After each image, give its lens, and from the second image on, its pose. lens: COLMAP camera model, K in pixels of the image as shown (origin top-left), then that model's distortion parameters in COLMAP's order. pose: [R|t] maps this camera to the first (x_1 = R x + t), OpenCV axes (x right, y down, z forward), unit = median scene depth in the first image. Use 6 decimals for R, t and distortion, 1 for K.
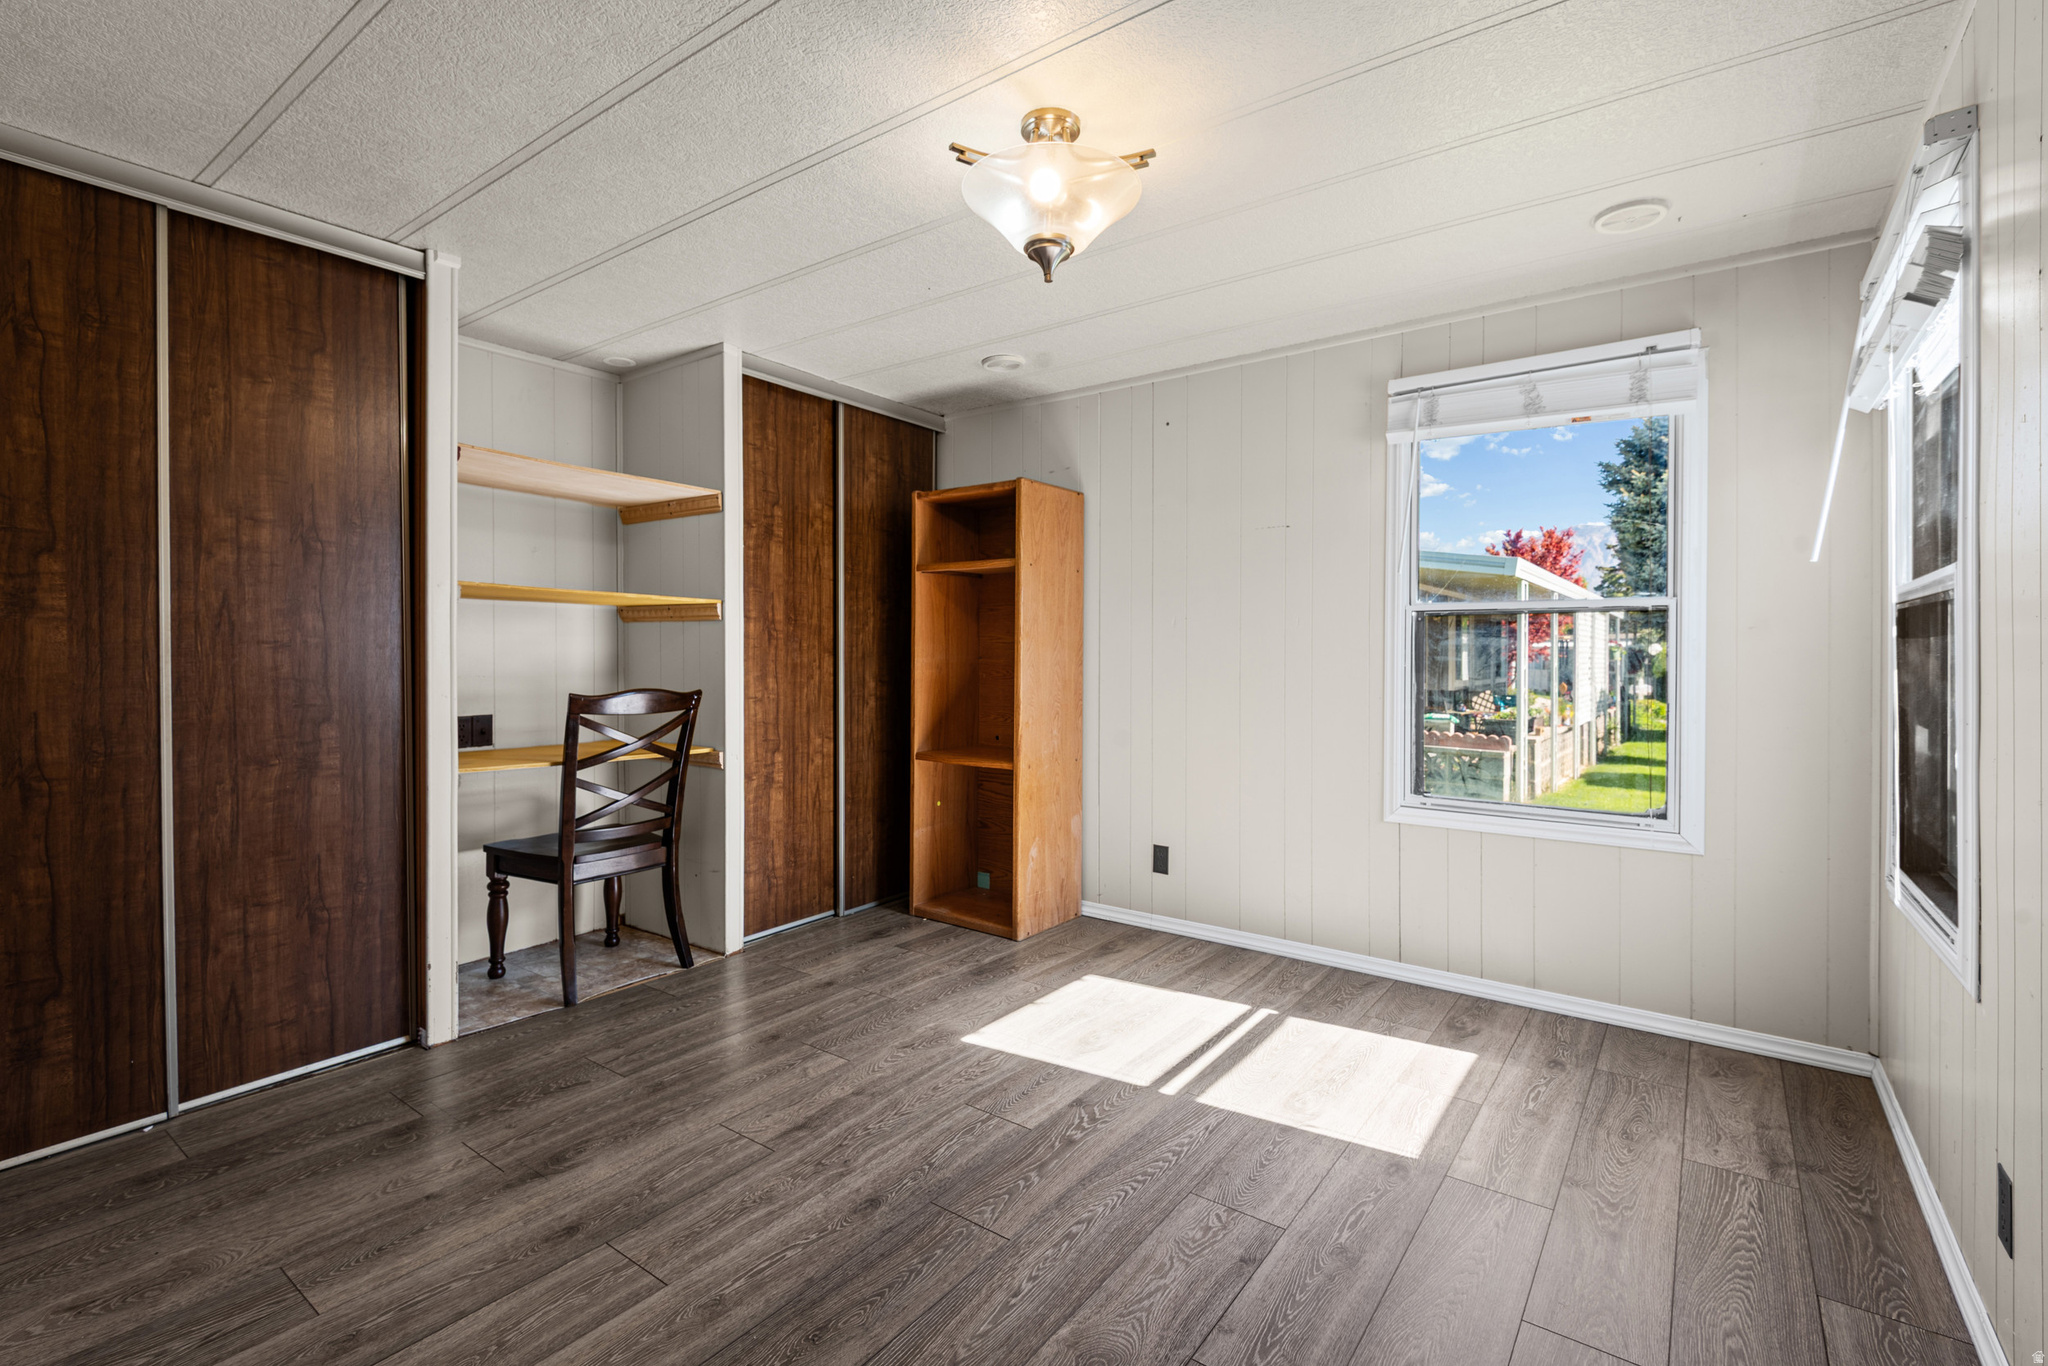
lens RADIAL K [[941.6, 0, 1020.0], [0, 941.6, 664.3], [0, 0, 1]] dist [0.020138, -0.011457]
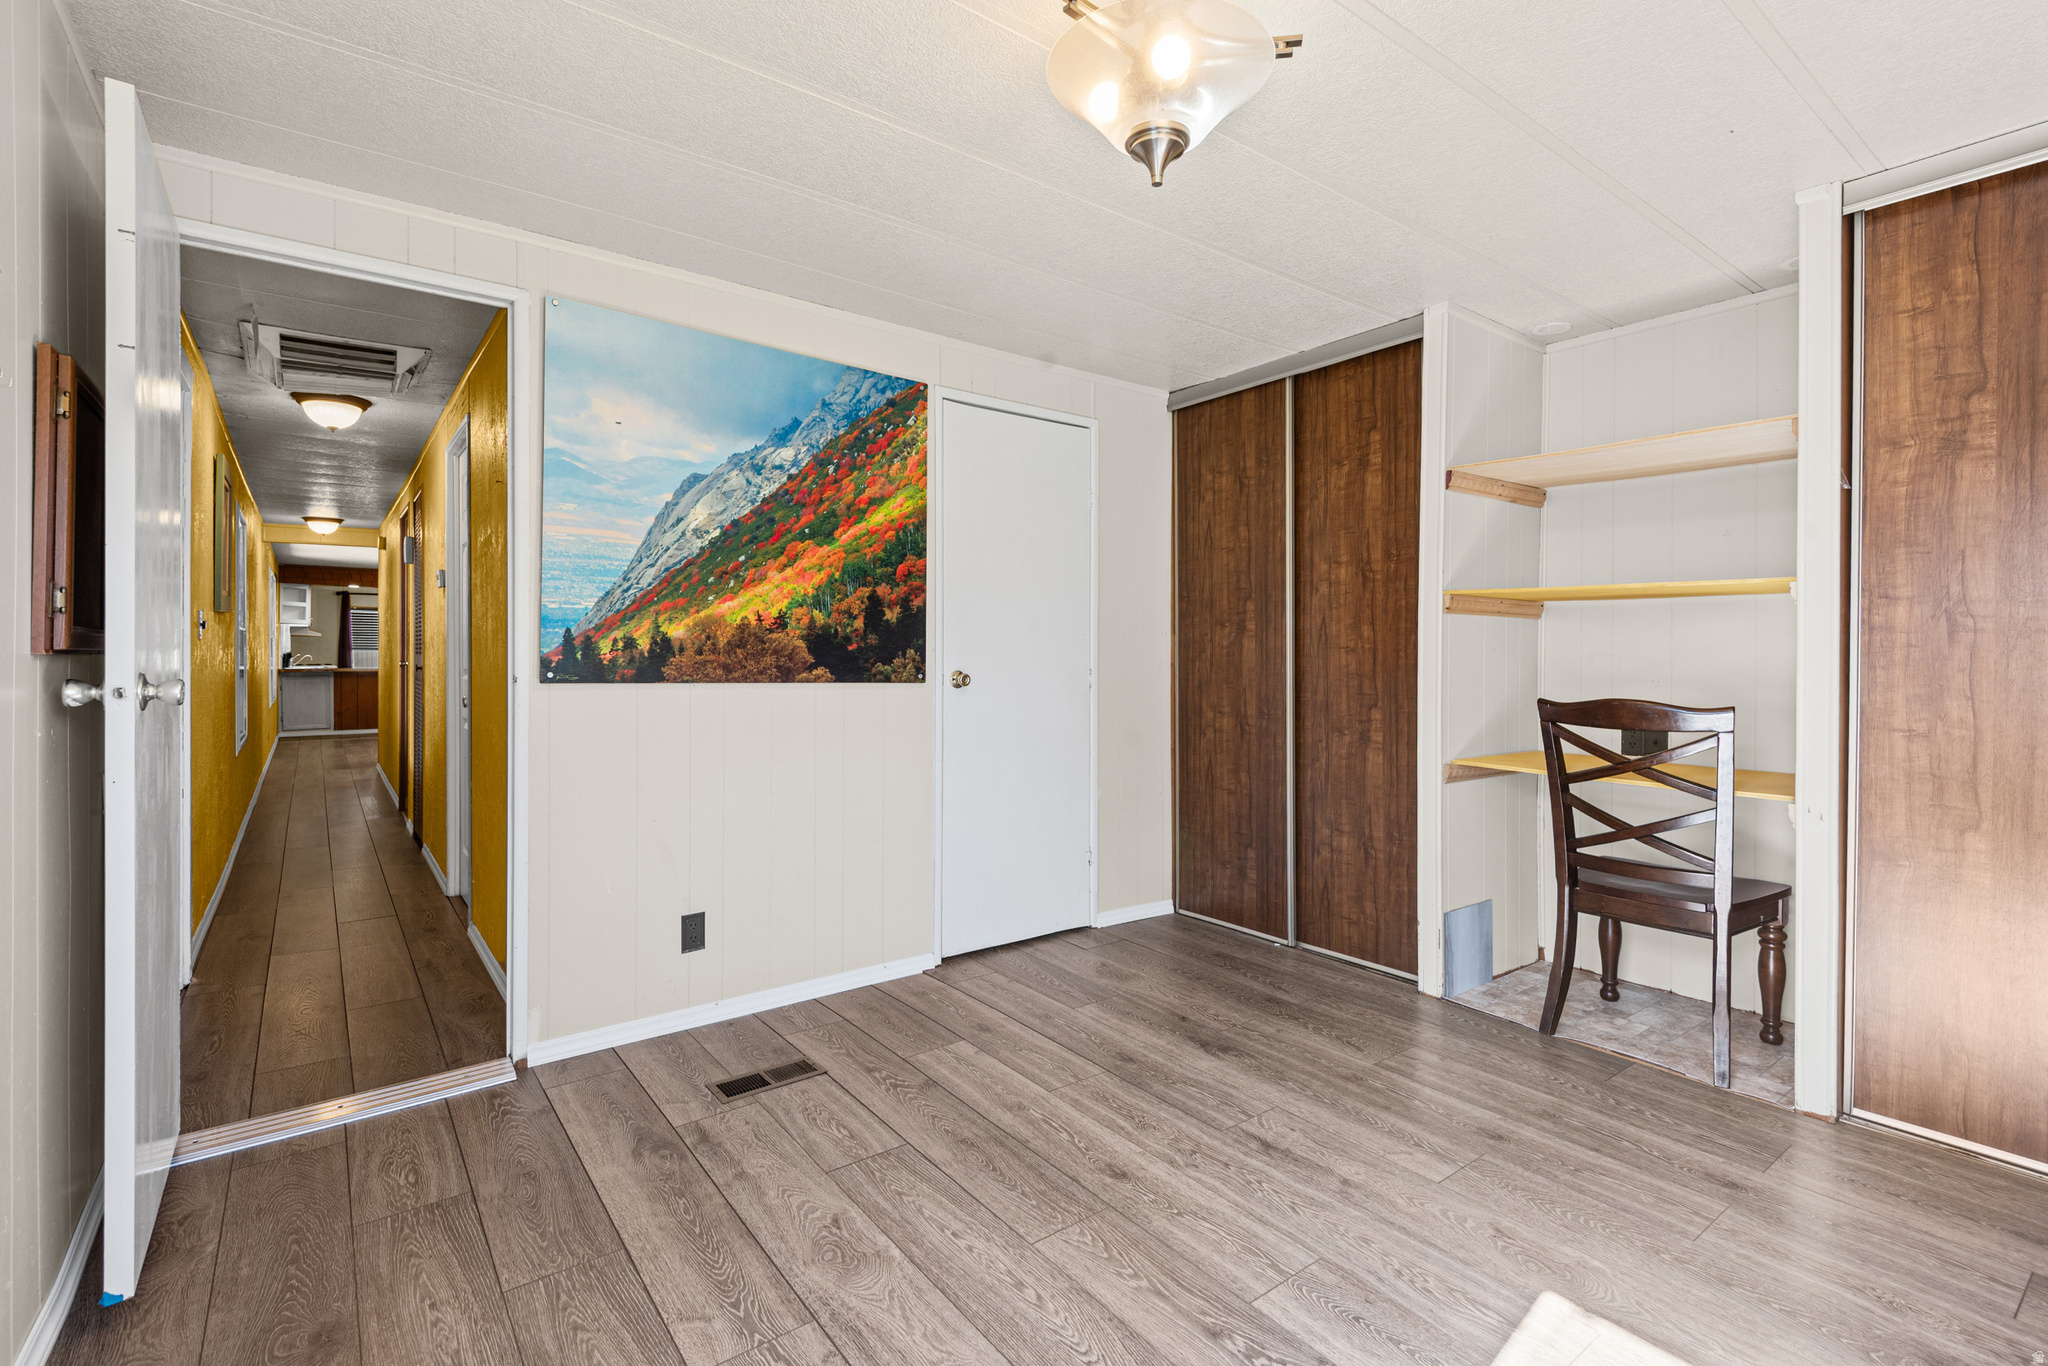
lens RADIAL K [[941.6, 0, 1015.9], [0, 941.6, 667.6], [0, 0, 1]] dist [0.020138, -0.011457]
pose [[-0.302517, 0.010912, -0.953082, 0.799732], [-0.015296, 0.999750, 0.016301, -0.009695], [0.953021, 0.019509, -0.302274, 1.092814]]
